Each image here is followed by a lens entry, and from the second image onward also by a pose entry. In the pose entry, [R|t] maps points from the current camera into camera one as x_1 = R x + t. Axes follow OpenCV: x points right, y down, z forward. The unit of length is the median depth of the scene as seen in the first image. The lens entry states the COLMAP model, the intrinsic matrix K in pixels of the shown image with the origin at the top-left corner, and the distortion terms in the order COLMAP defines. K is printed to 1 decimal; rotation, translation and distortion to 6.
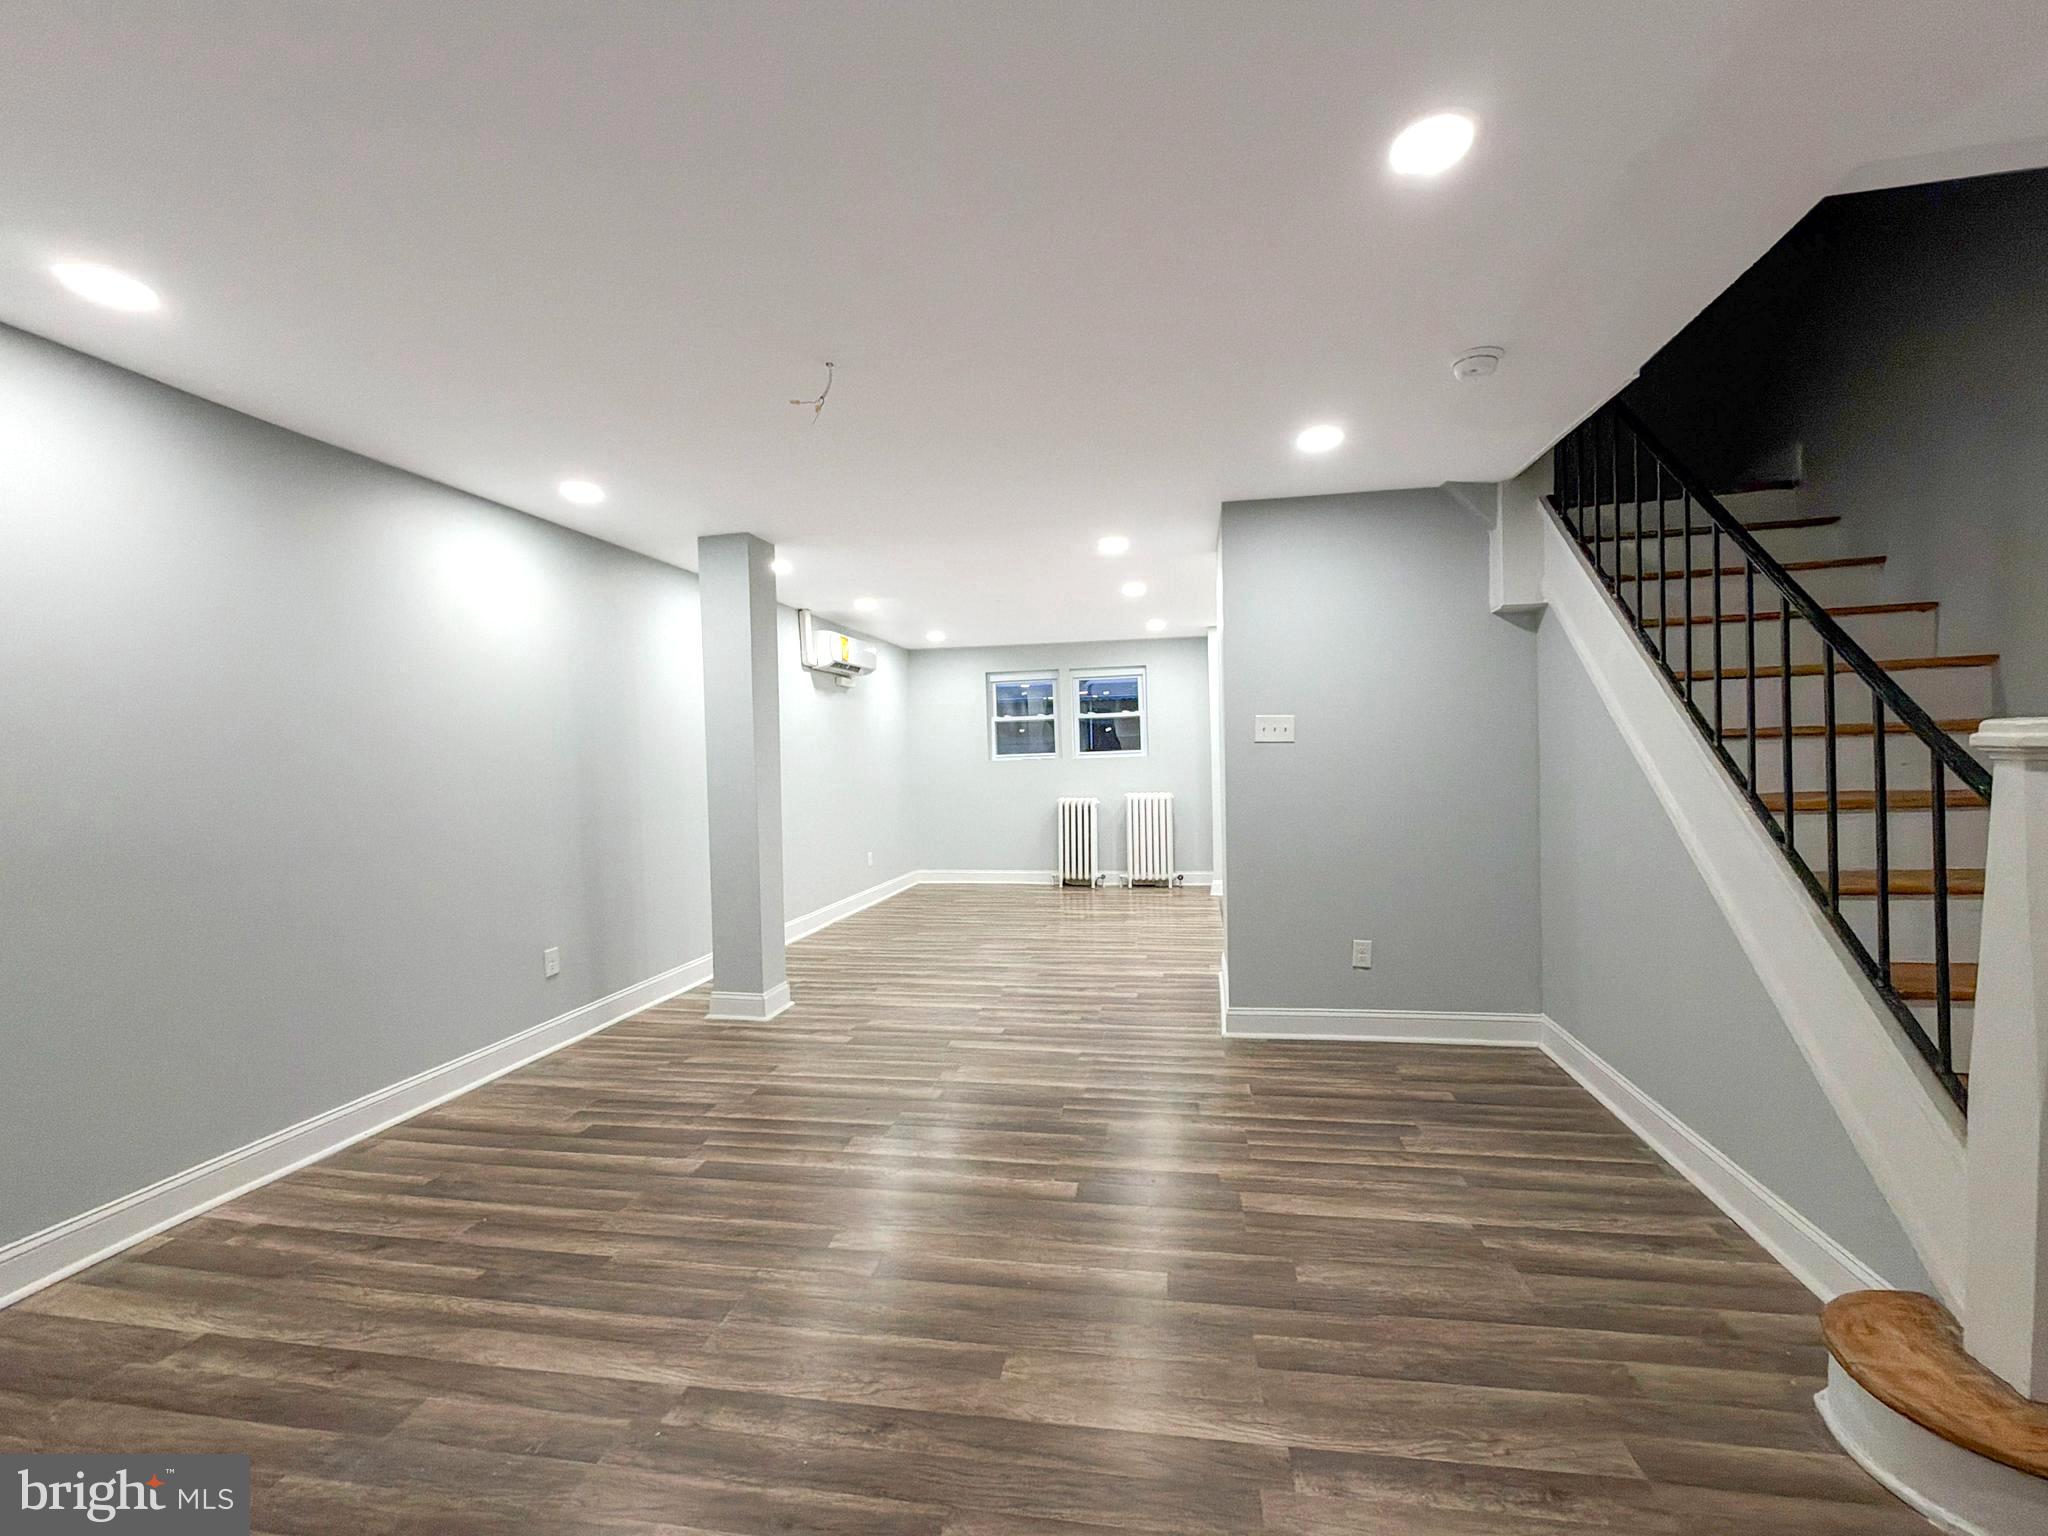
lens RADIAL K [[845.5, 0, 1024.0], [0, 845.5, 768.0], [0, 0, 1]] dist [-0.000718, -0.000228]
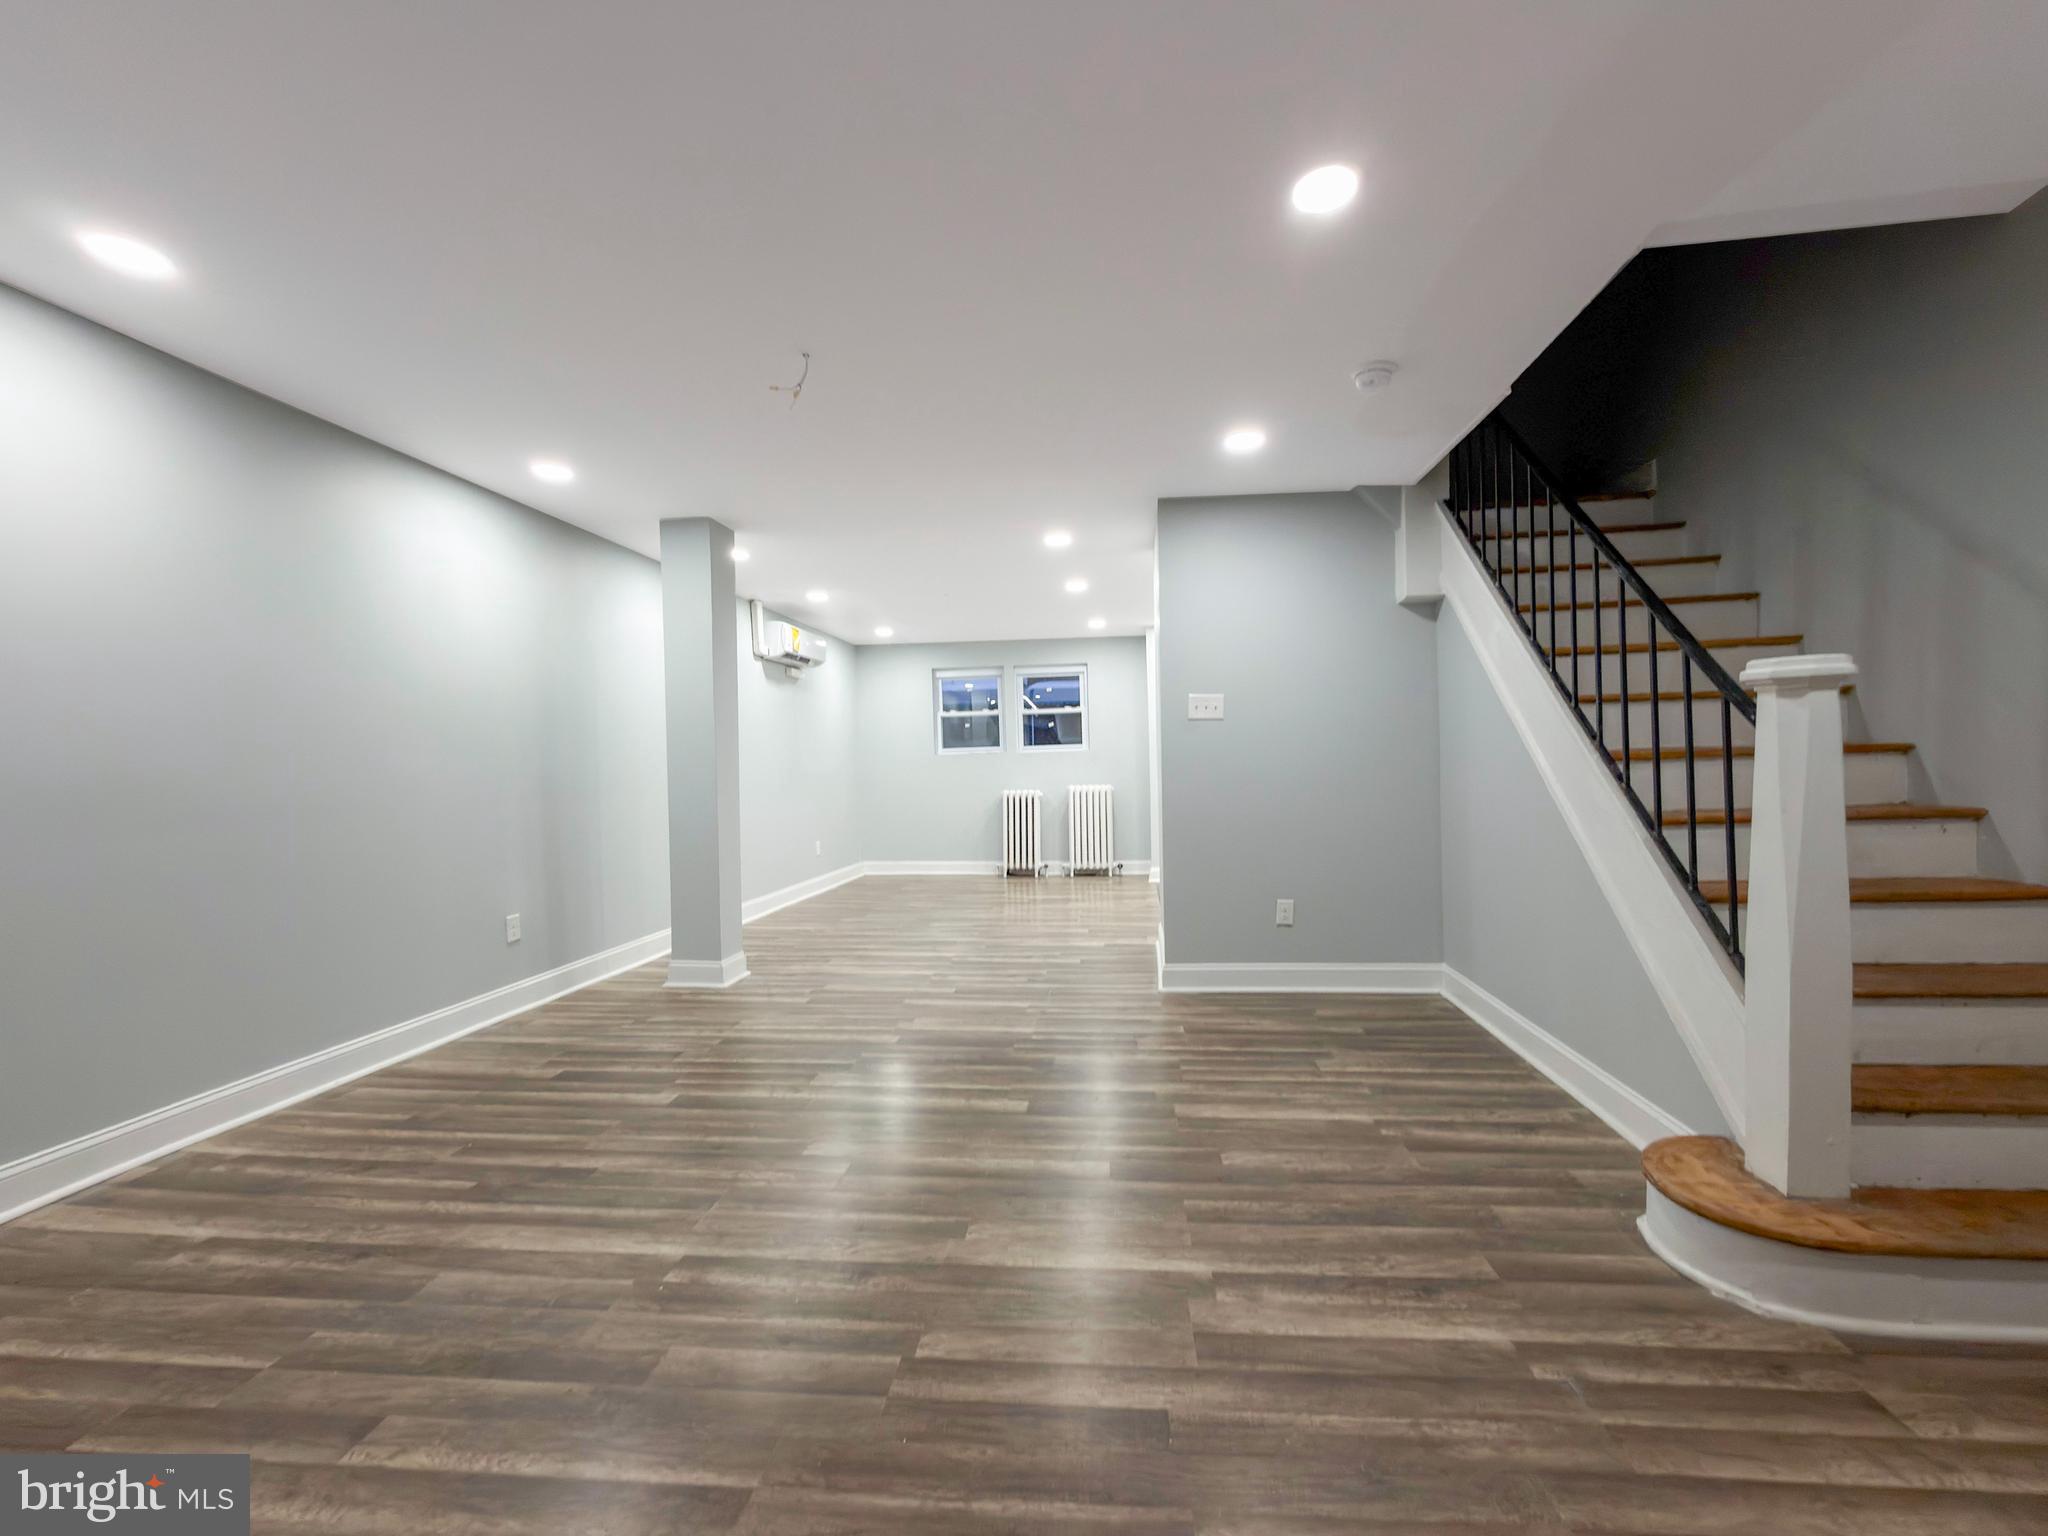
lens RADIAL K [[856.5, 0, 1024.0], [0, 856.5, 768.0], [0, 0, 1]] dist [-0.000347, 0.000049]
pose [[0.997417, 0.003012, 0.071761, -0.021558], [-0.001657, 0.999819, -0.018939, 0.070776], [-0.071805, 0.018771, 0.997242, -0.108910]]
